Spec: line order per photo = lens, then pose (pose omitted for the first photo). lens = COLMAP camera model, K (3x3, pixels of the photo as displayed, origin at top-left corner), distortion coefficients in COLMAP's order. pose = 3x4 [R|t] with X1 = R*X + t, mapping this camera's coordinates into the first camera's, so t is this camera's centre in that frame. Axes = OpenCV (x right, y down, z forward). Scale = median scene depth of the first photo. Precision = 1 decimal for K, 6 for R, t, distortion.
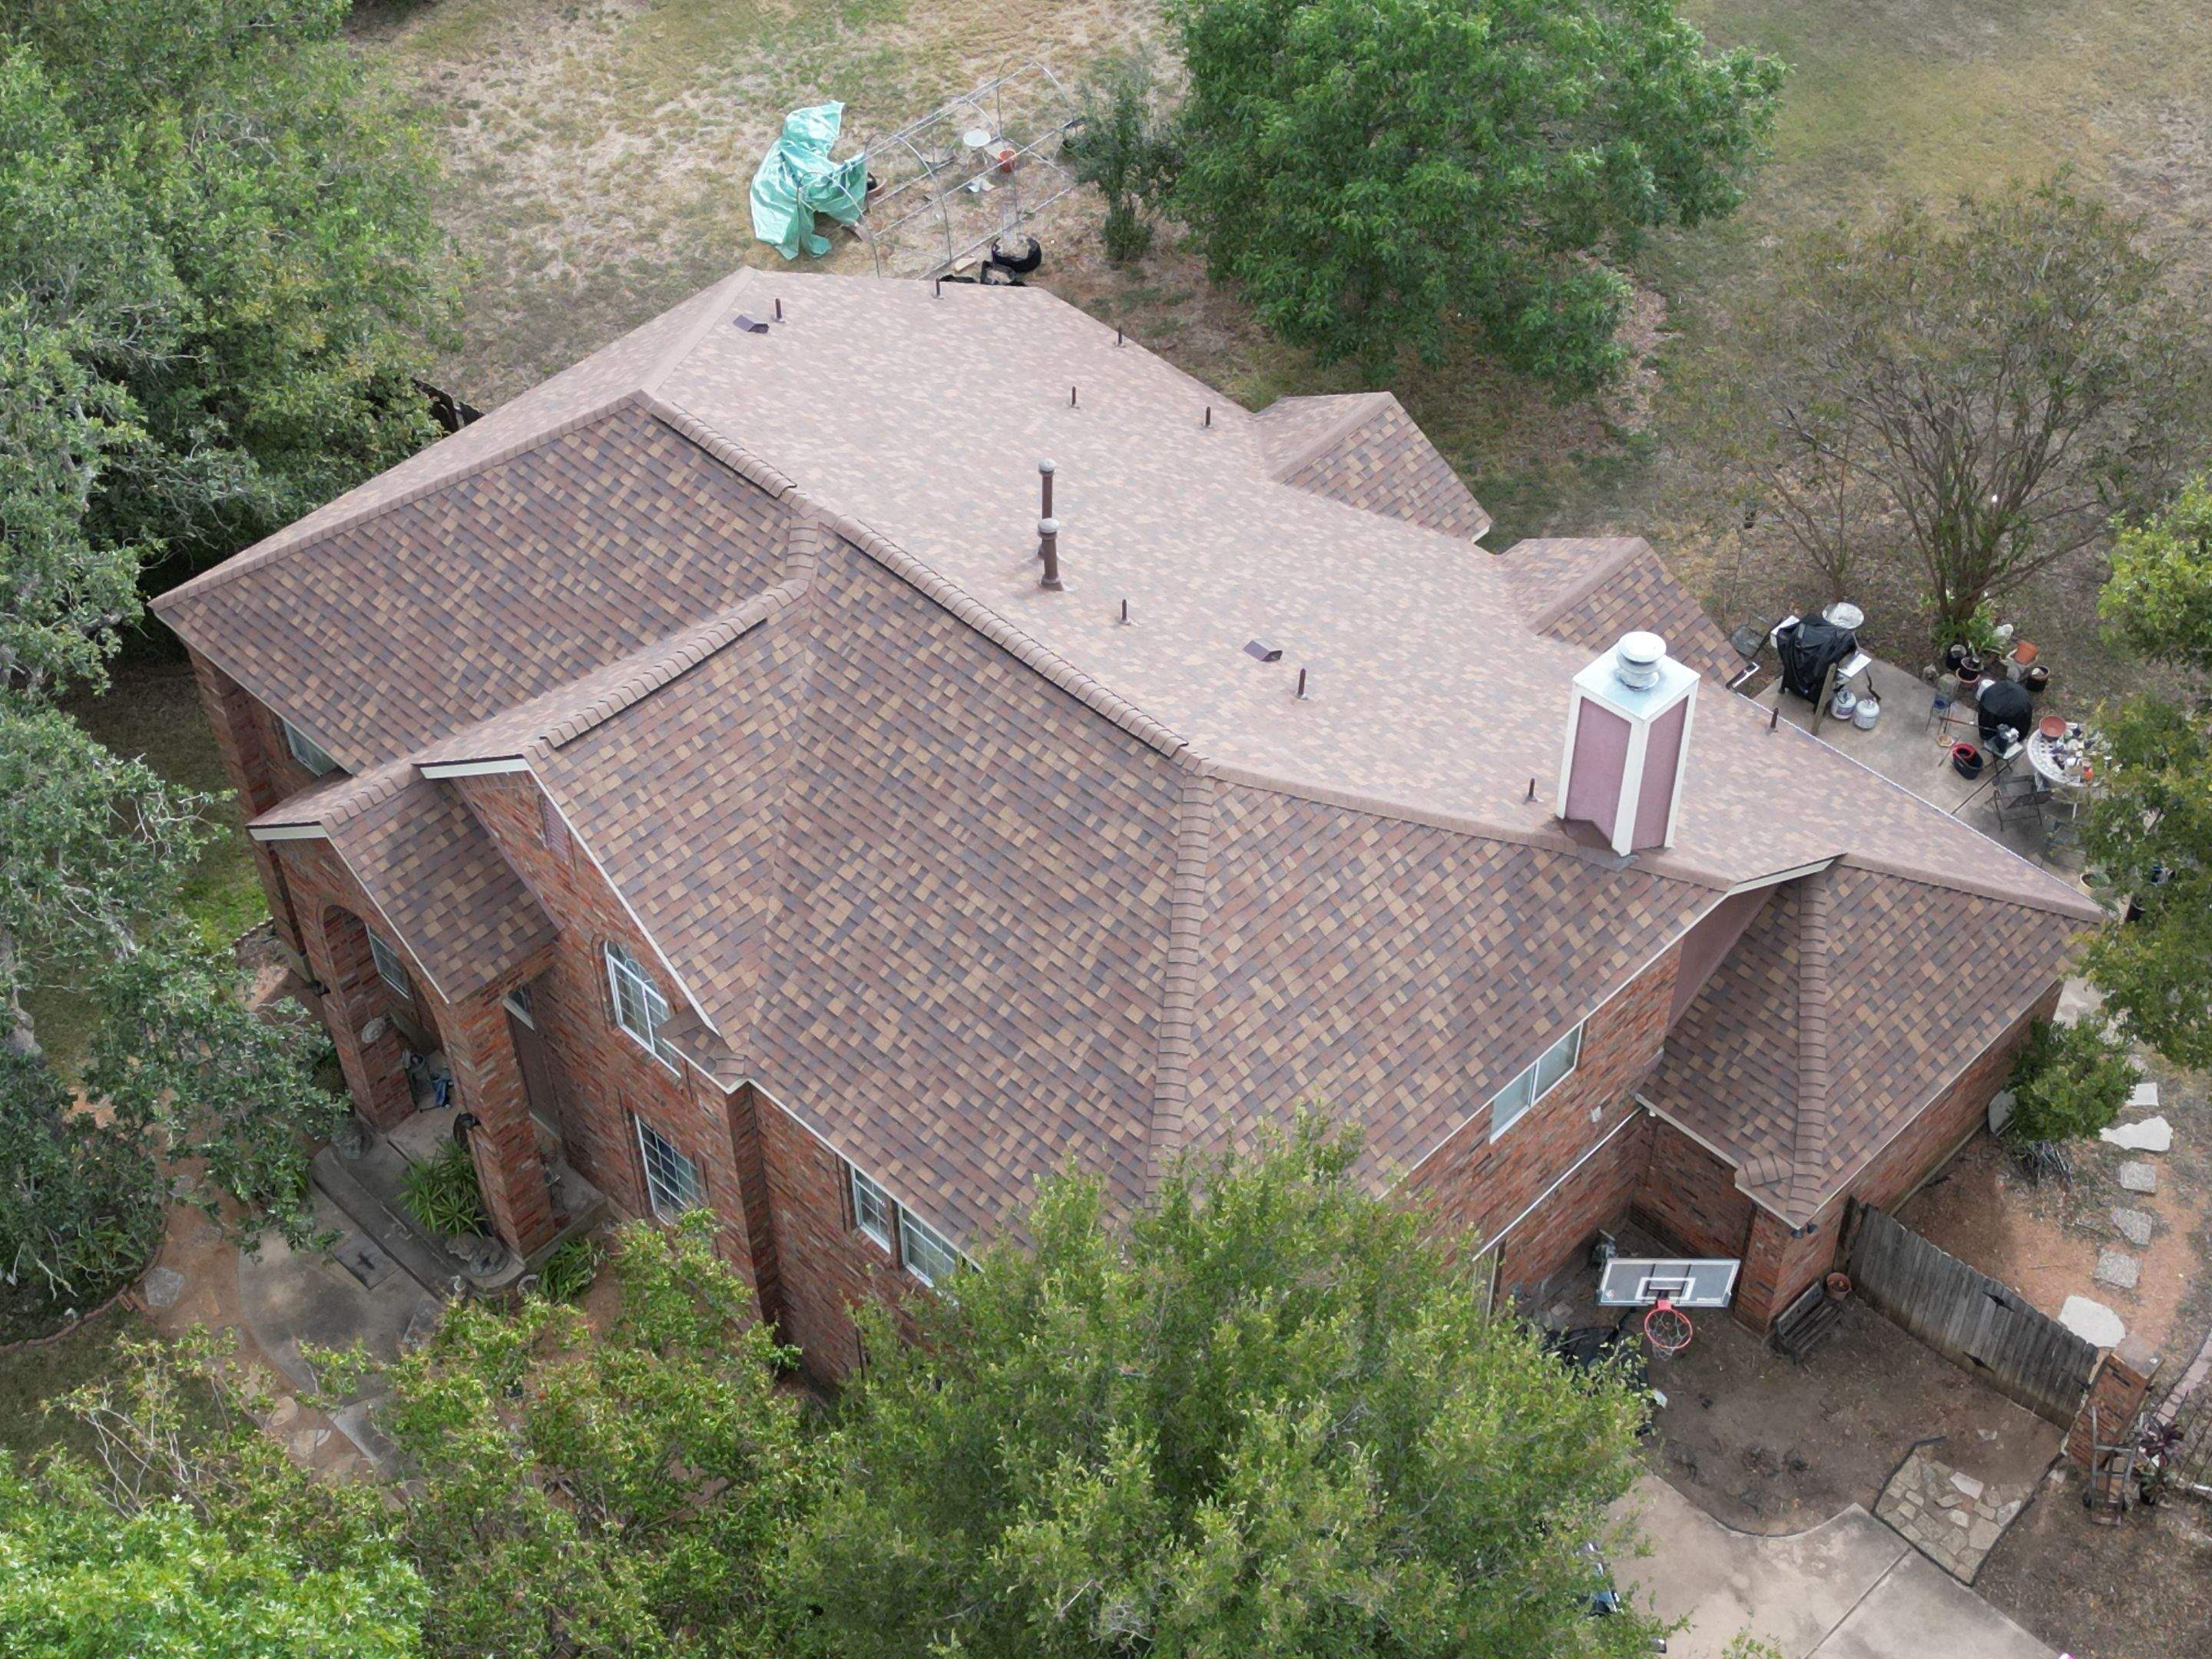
lens RADIAL K [[3064.9, 0, 1099.1], [0, 3064.9, 832.3], [0, 0, 1]] dist [0.201150, -0.596434]
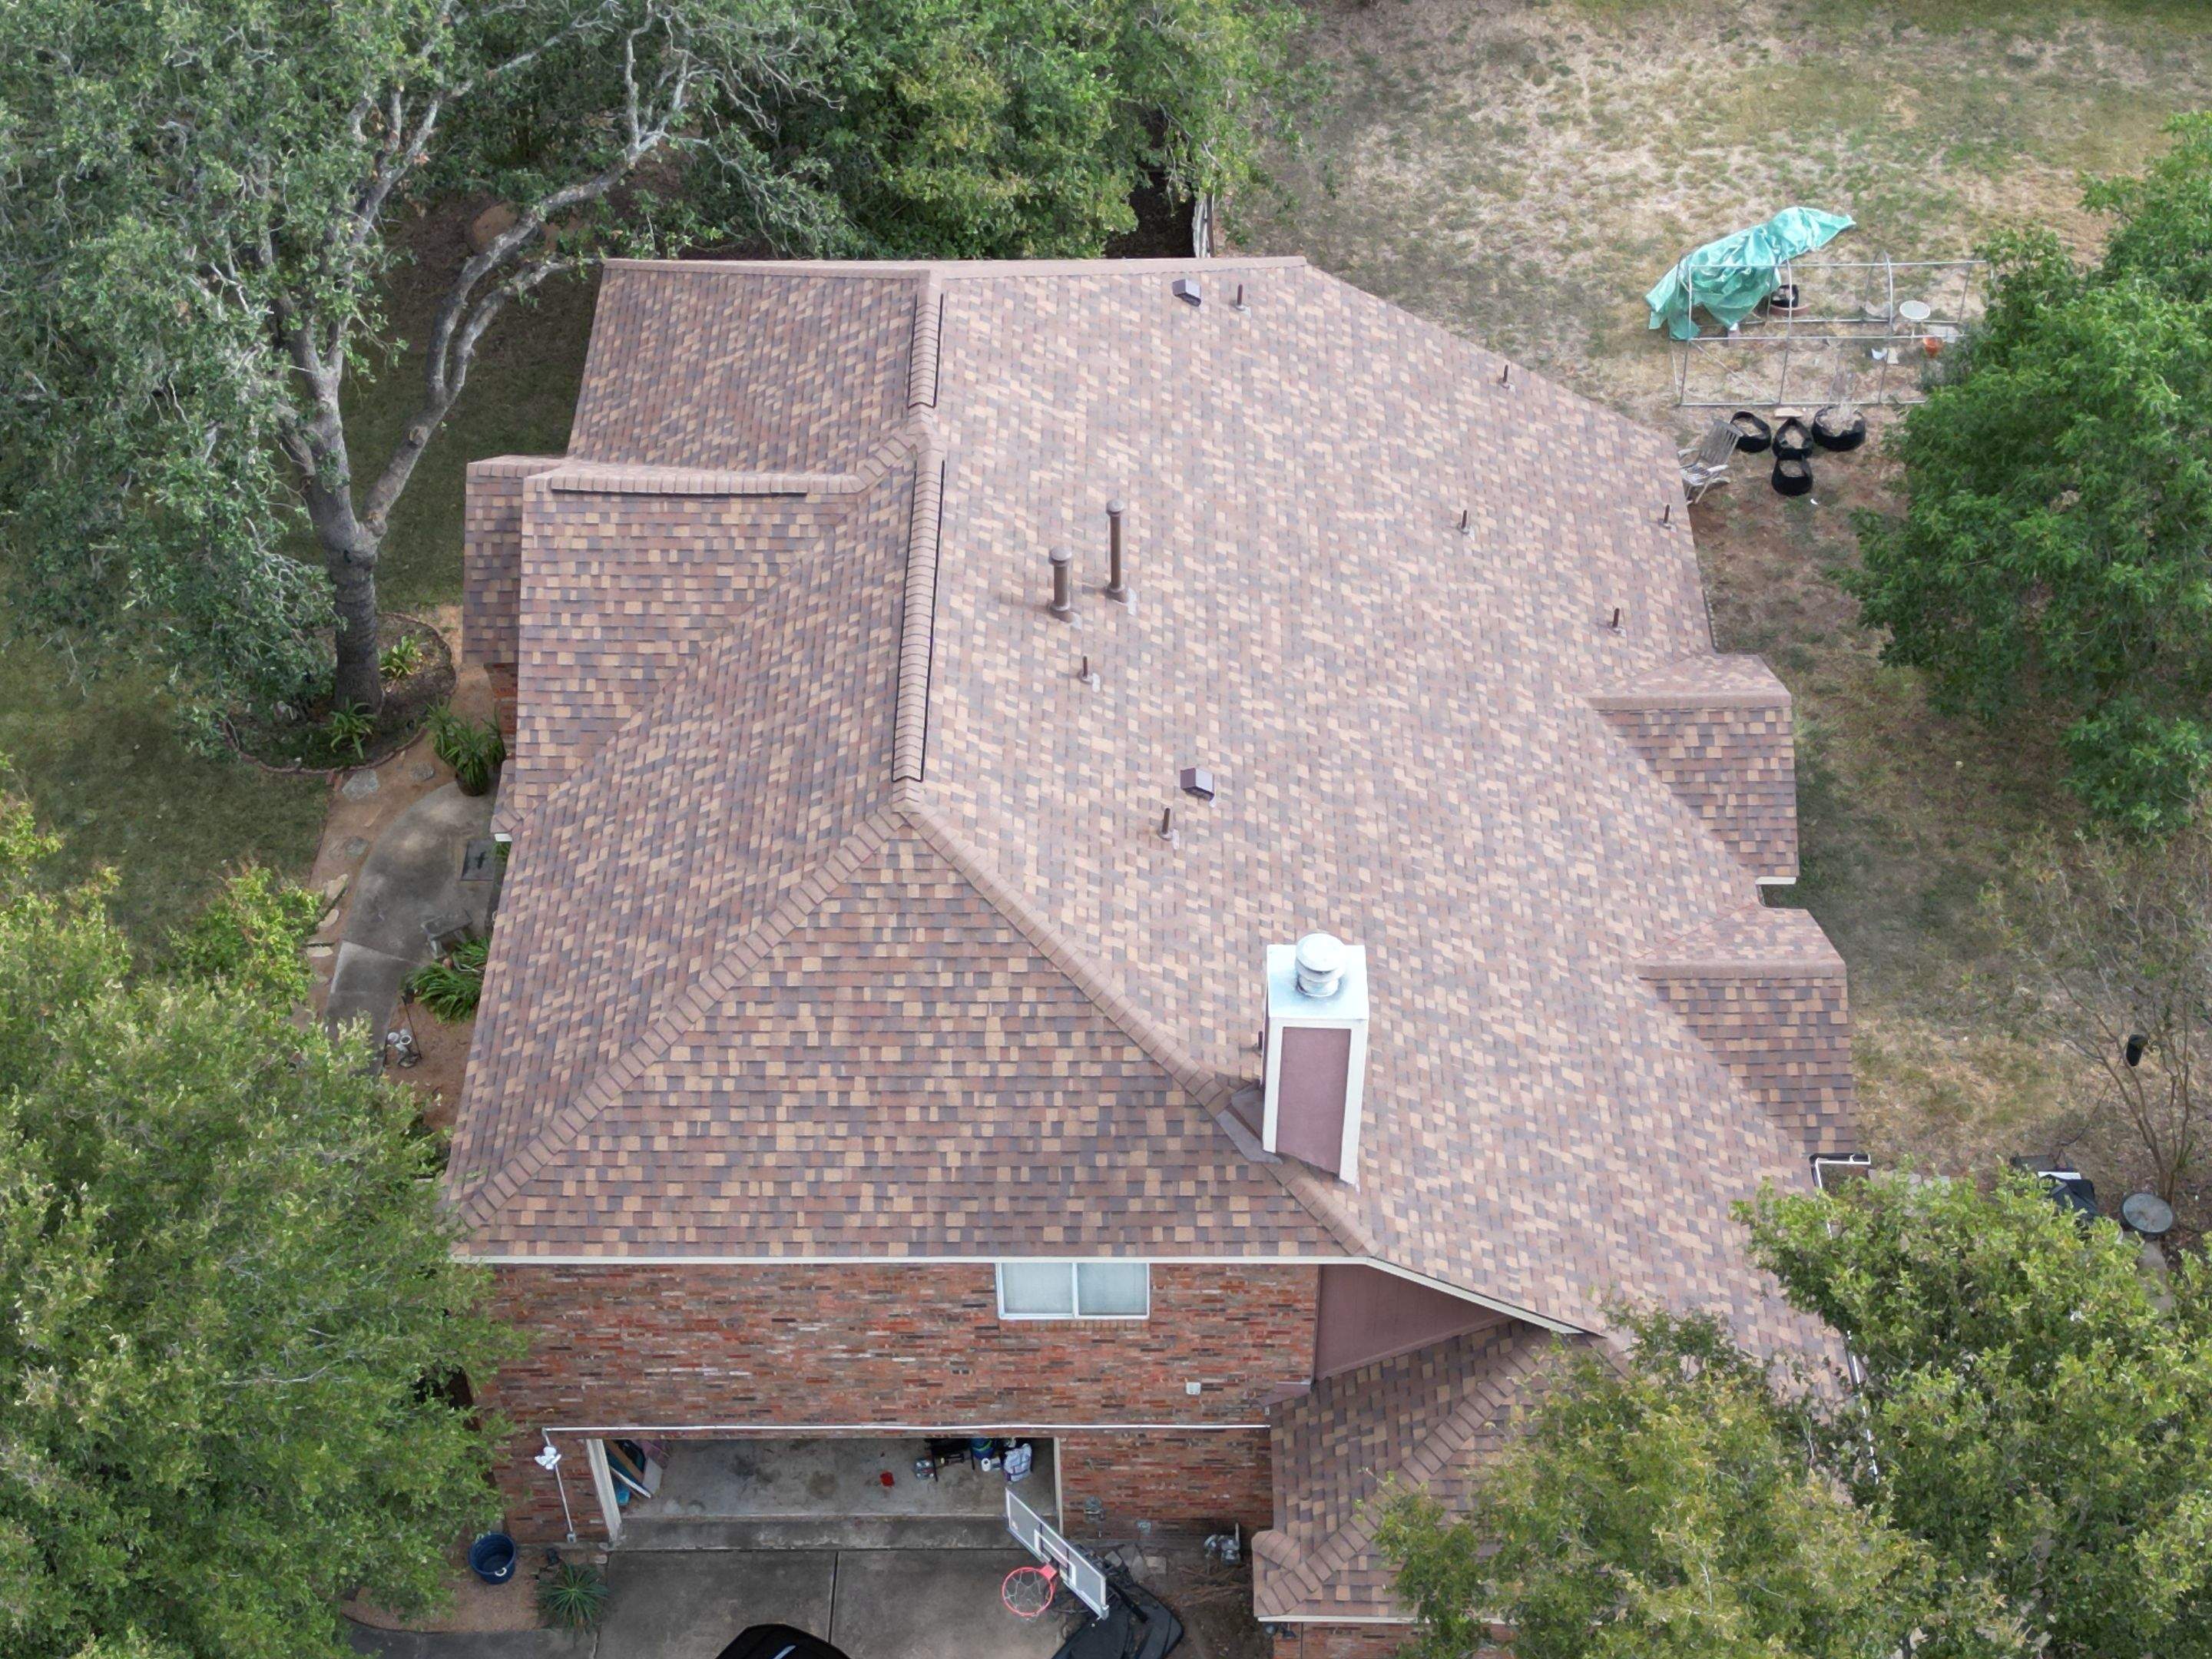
lens RADIAL K [[3071.9, 0, 1106.0], [0, 3071.9, 829.5], [0, 0, 1]] dist [0.232173, -0.757889]
pose [[0.694957, 0.524394, -0.491981, 0.549131], [-0.517254, 0.839866, 0.164540, -0.203268], [0.499482, 0.140131, 0.854916, 0.177072]]
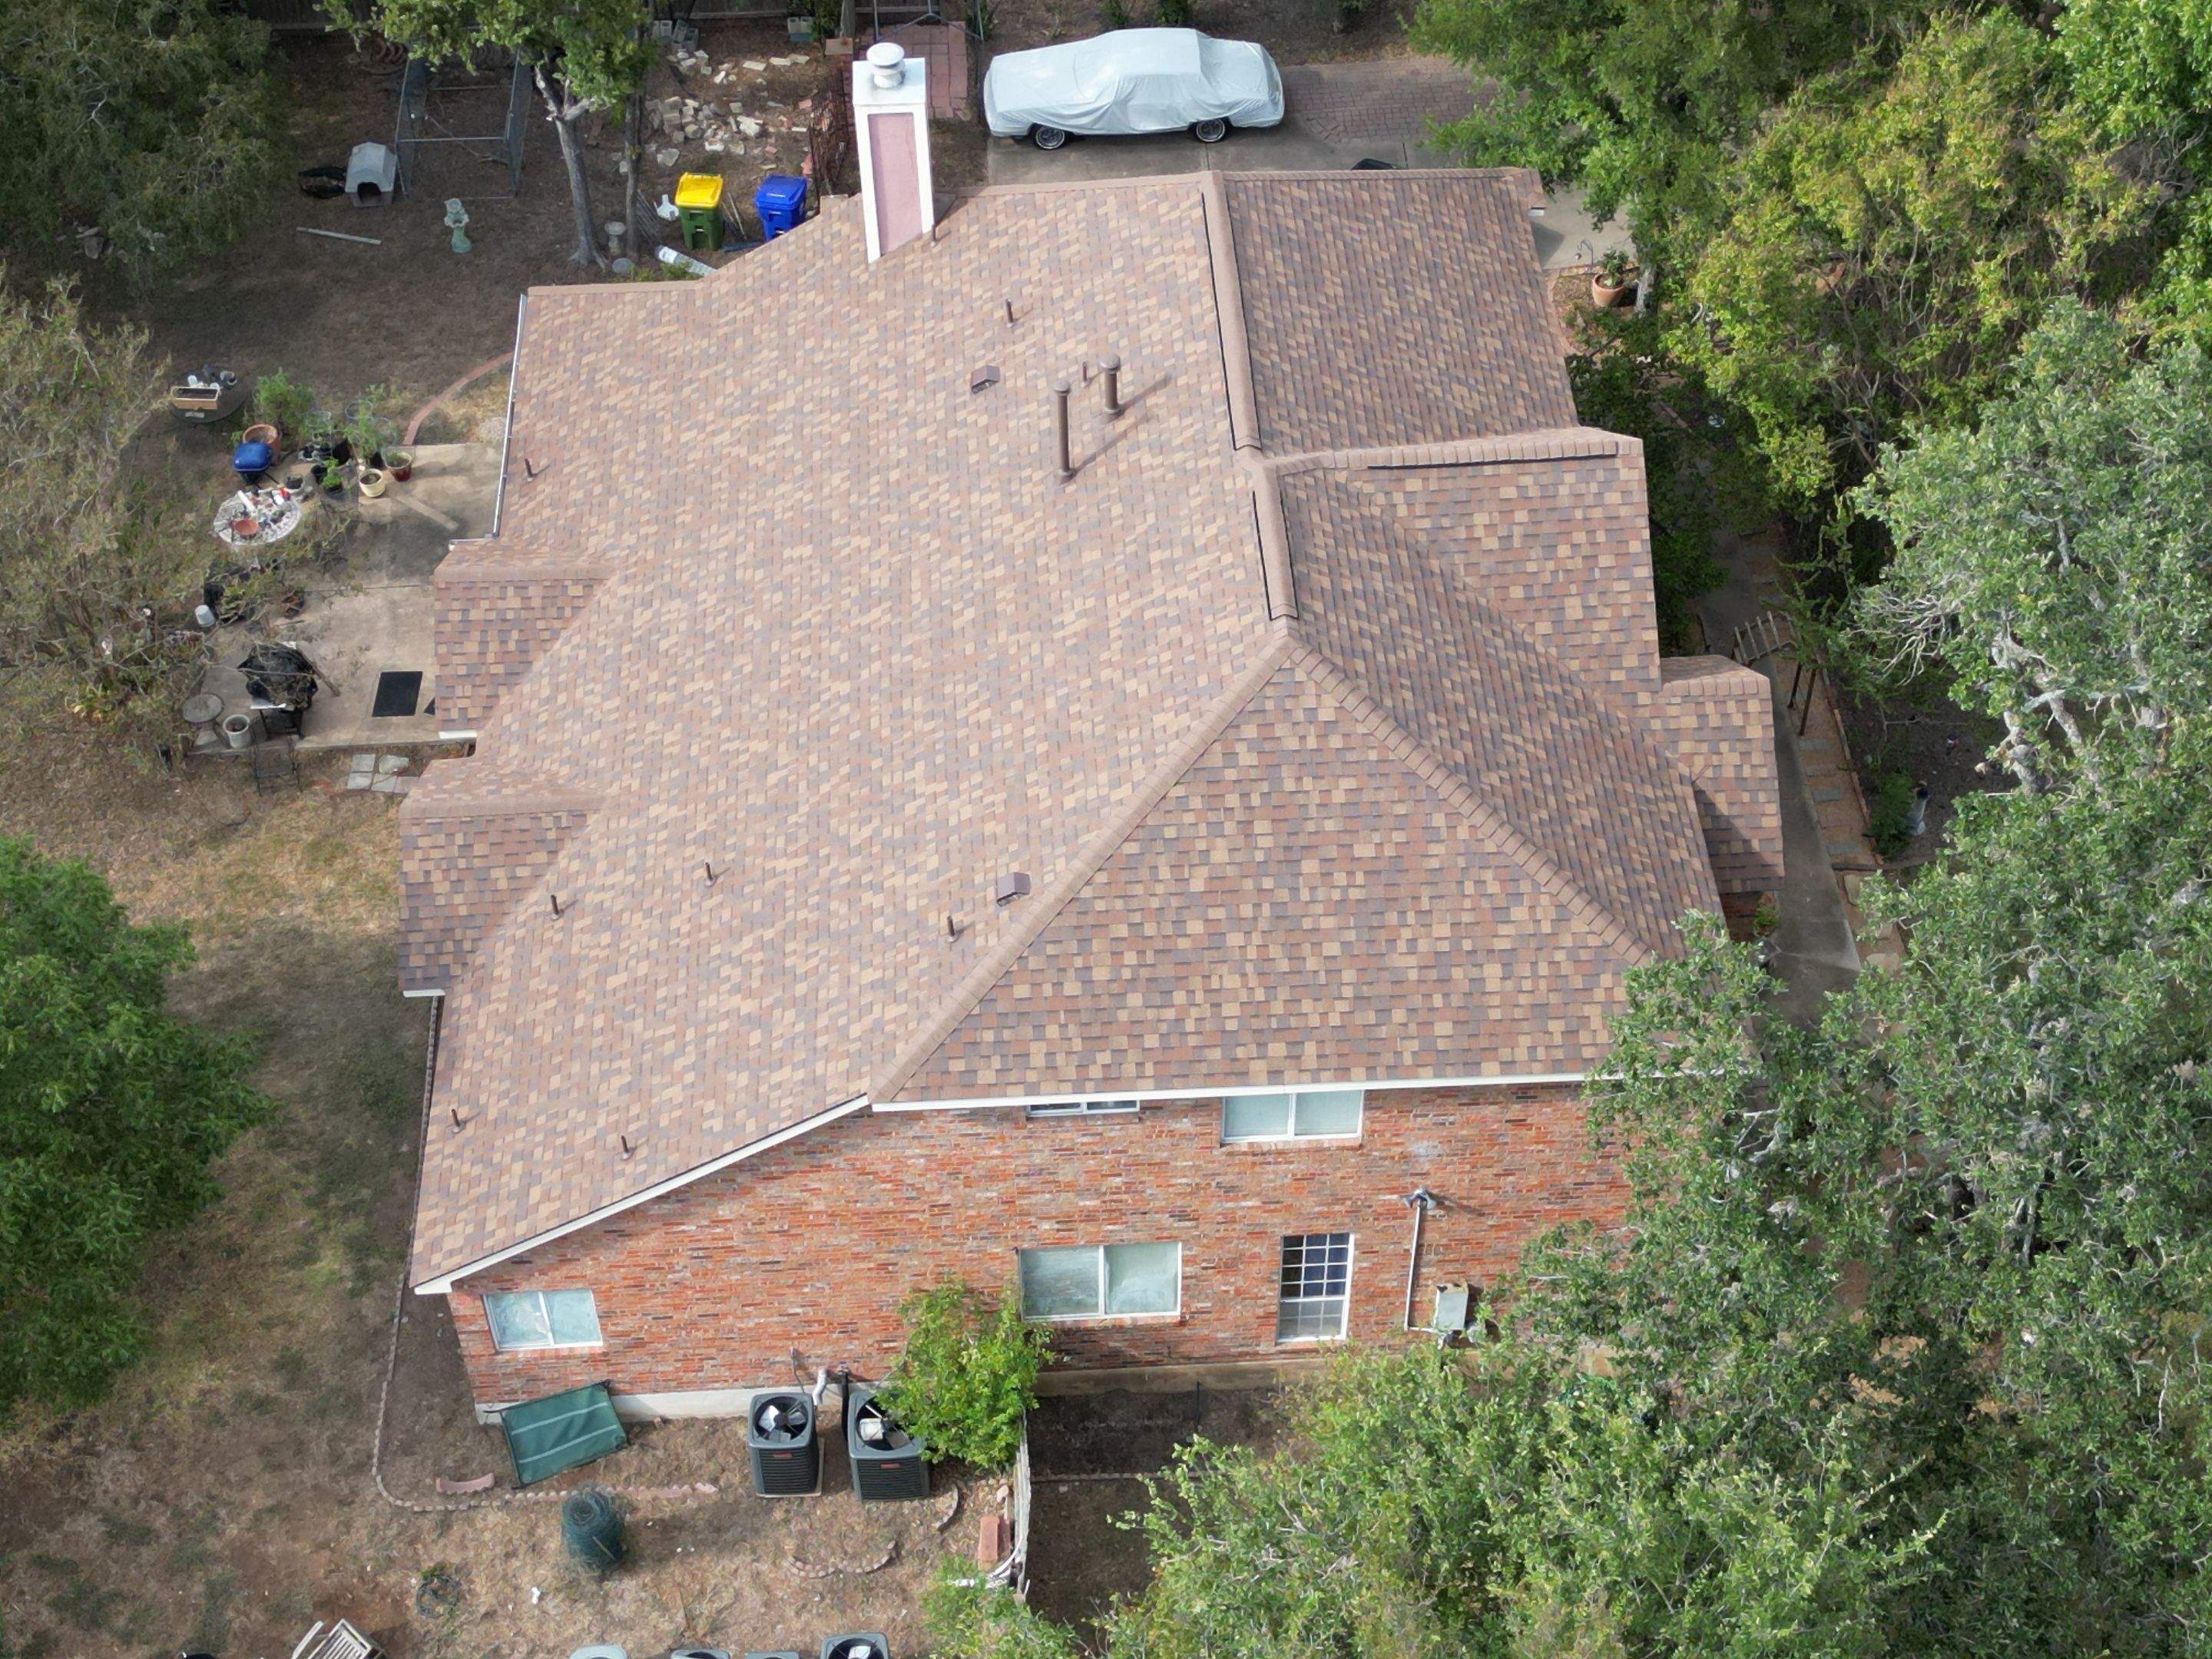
lens RADIAL K [[3064.9, 0, 1099.1], [0, 3064.9, 832.3], [0, 0, 1]] dist [0.201150, -0.596434]
pose [[-0.738150, -0.477319, 0.476761, -0.630293], [0.501364, 0.084736, 0.861077, -1.056206], [-0.451407, 0.874635, 0.176763, 0.991376]]
